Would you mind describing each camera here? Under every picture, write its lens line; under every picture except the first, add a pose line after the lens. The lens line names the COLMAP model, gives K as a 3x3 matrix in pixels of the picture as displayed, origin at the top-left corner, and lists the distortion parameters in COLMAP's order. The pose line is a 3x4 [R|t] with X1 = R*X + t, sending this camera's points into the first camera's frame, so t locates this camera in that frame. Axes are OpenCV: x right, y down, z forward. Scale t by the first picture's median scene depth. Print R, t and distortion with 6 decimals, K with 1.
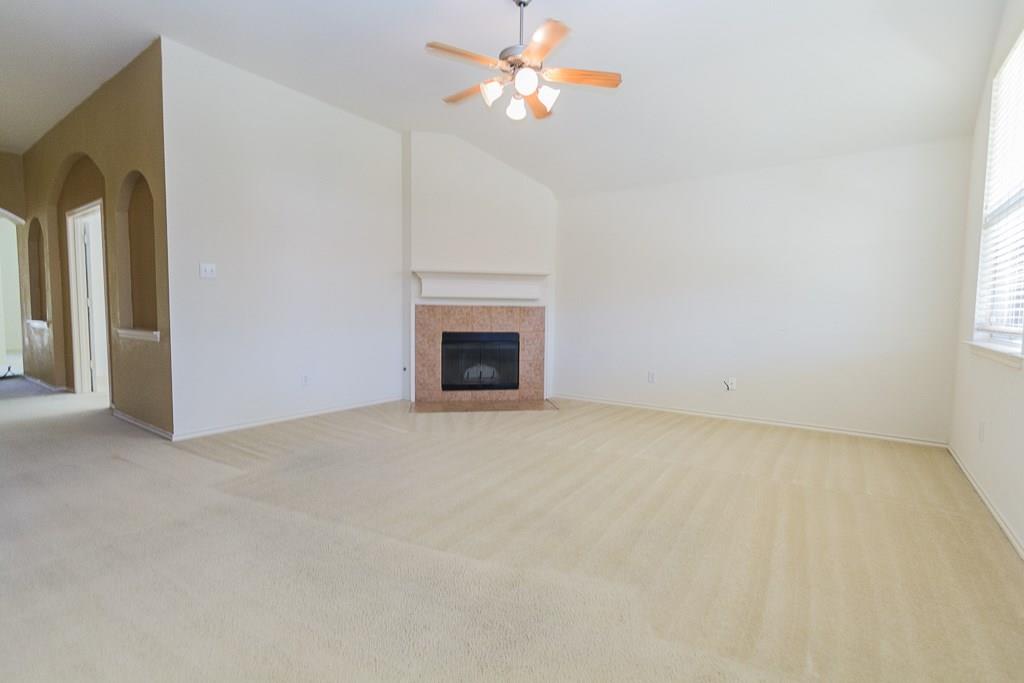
lens RADIAL K [[469.7, 0, 520.7], [0, 469.7, 343.7], [0, 0, 1]] dist [0.009924, -0.003850]
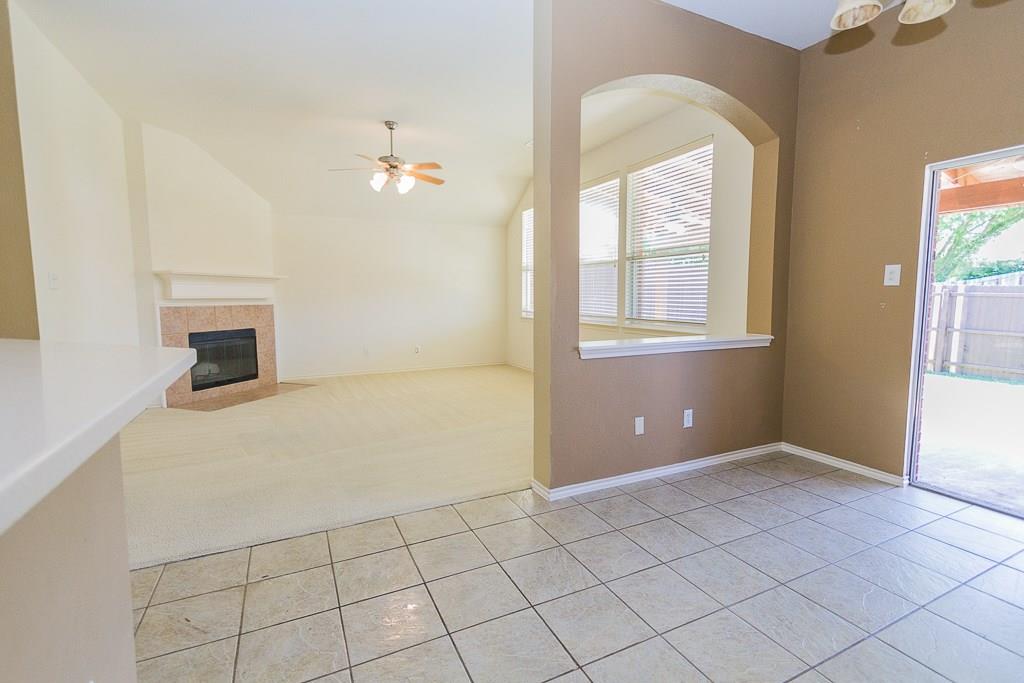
lens RADIAL K [[469.7, 0, 522.4], [0, 469.7, 340.0], [0, 0, 1]] dist [0.009924, -0.003850]
pose [[0.459331, -0.097495, 0.882898, -0.722034], [0.069202, 0.994865, 0.073856, -0.035193], [-0.885565, 0.027174, 0.463720, -0.094267]]
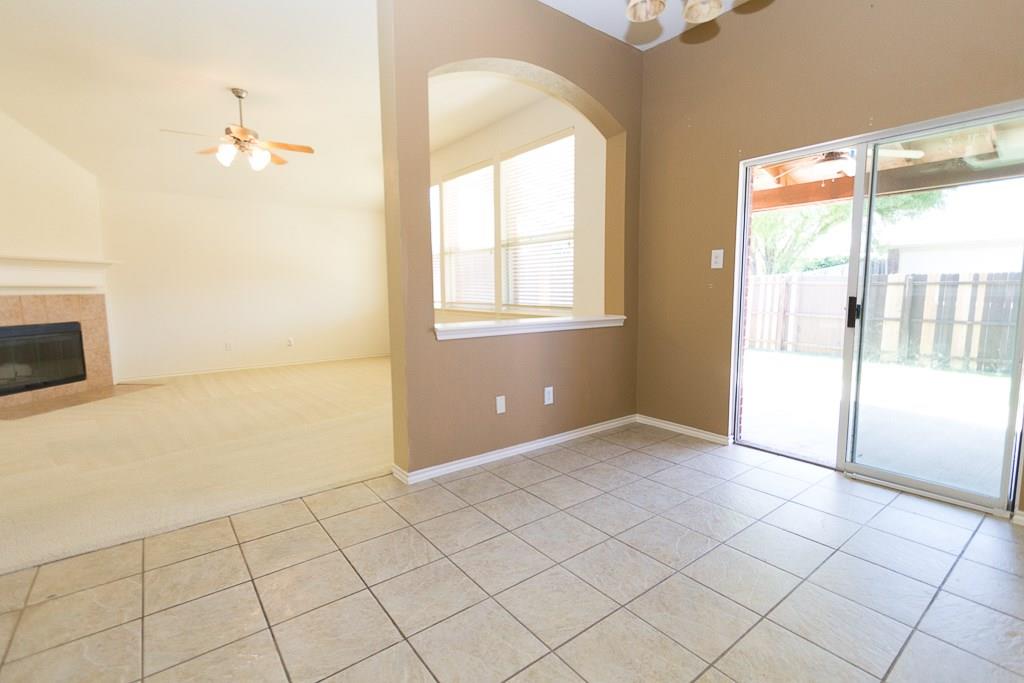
lens RADIAL K [[469.7, 0, 520.7], [0, 469.7, 340.1], [0, 0, 1]] dist [0.009924, -0.003850]
pose [[0.269440, -0.119647, 0.955556, -0.704824], [0.076102, 0.991794, 0.102726, -0.017251], [-0.960005, 0.045041, 0.276335, -0.141515]]
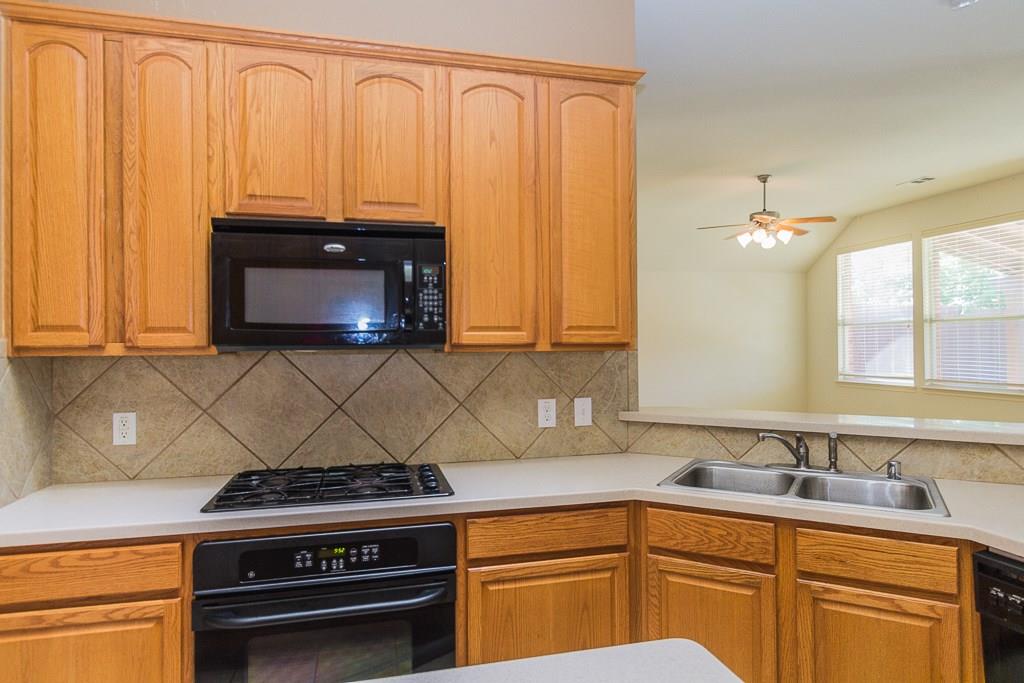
lens RADIAL K [[618.9, 0, 520.4], [0, 618.9, 339.7], [0, 0, 1]] dist [0.012031, -0.006424]
pose [[0.634981, -0.009641, 0.772468, -1.136908], [0.070212, 0.996504, -0.045278, -0.088192], [-0.769330, 0.082987, 0.633438, 0.190226]]
